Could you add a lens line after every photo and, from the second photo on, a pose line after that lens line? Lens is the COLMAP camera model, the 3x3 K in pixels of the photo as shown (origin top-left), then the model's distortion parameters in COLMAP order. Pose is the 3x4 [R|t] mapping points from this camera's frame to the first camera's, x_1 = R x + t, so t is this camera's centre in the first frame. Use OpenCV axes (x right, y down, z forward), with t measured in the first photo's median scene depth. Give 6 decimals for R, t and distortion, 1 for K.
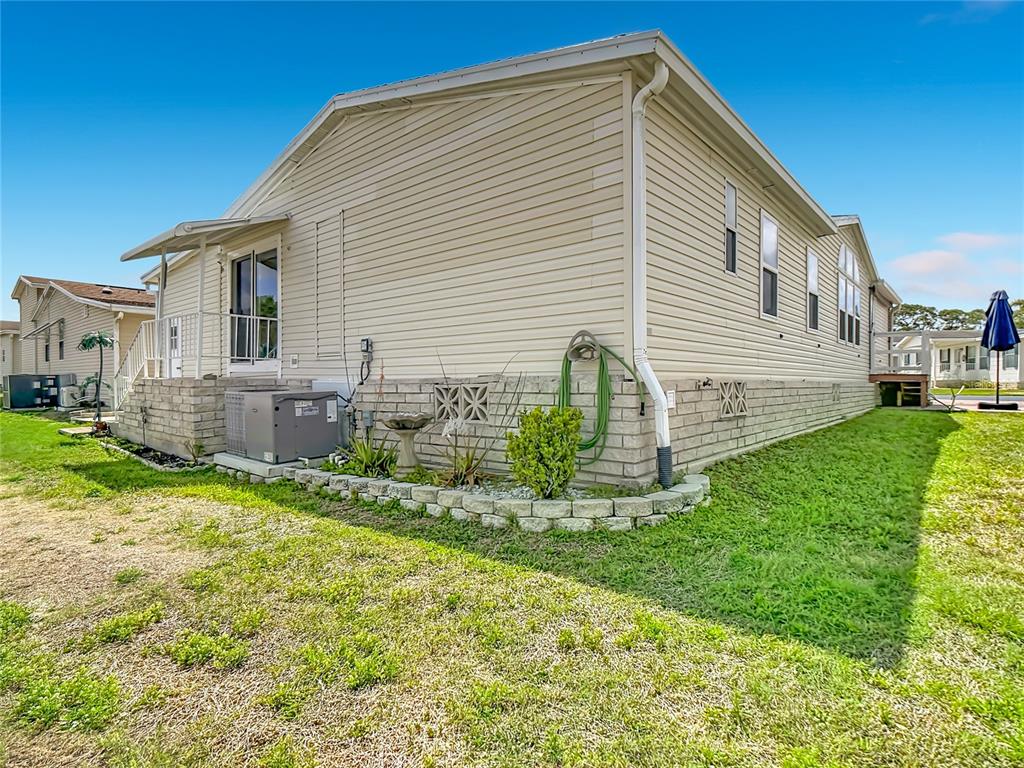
lens RADIAL K [[542.8, 0, 510.6], [0, 542.8, 381.9], [0, 0, 1]] dist [0.006028, -0.024835]
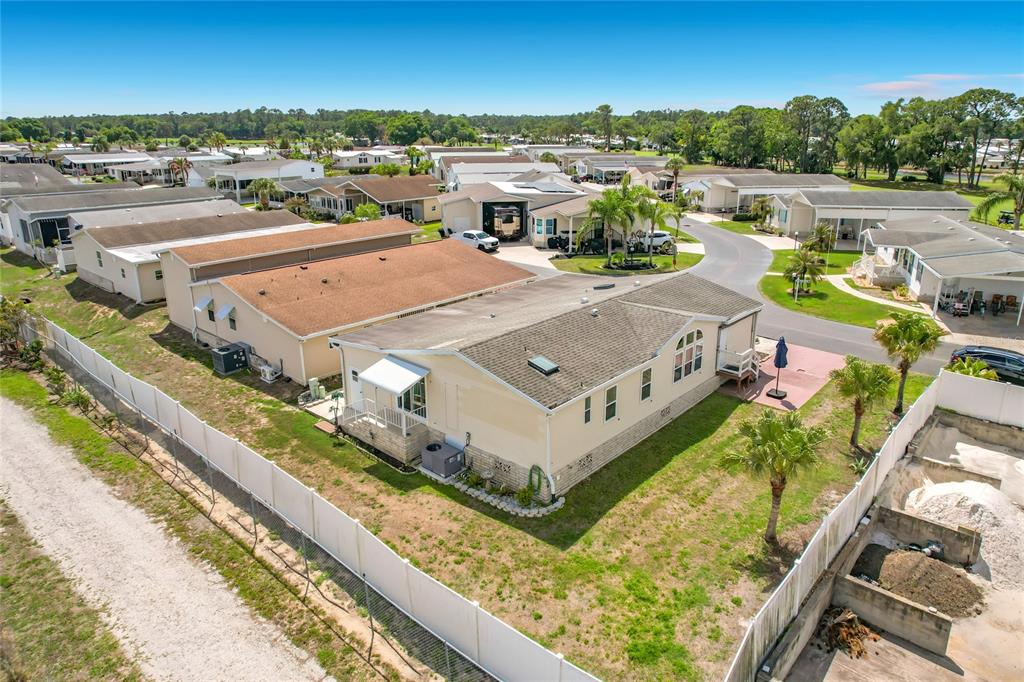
lens RADIAL K [[660.6, 0, 512.0], [0, 660.6, 341.0], [0, 0, 1]] dist [-0.046133, 0.002740]
pose [[0.999861, 0.005254, -0.015833, 0.037576], [-0.000049, 0.950031, 0.312155, -2.530388], [0.016682, -0.312110, 0.949899, -3.389487]]
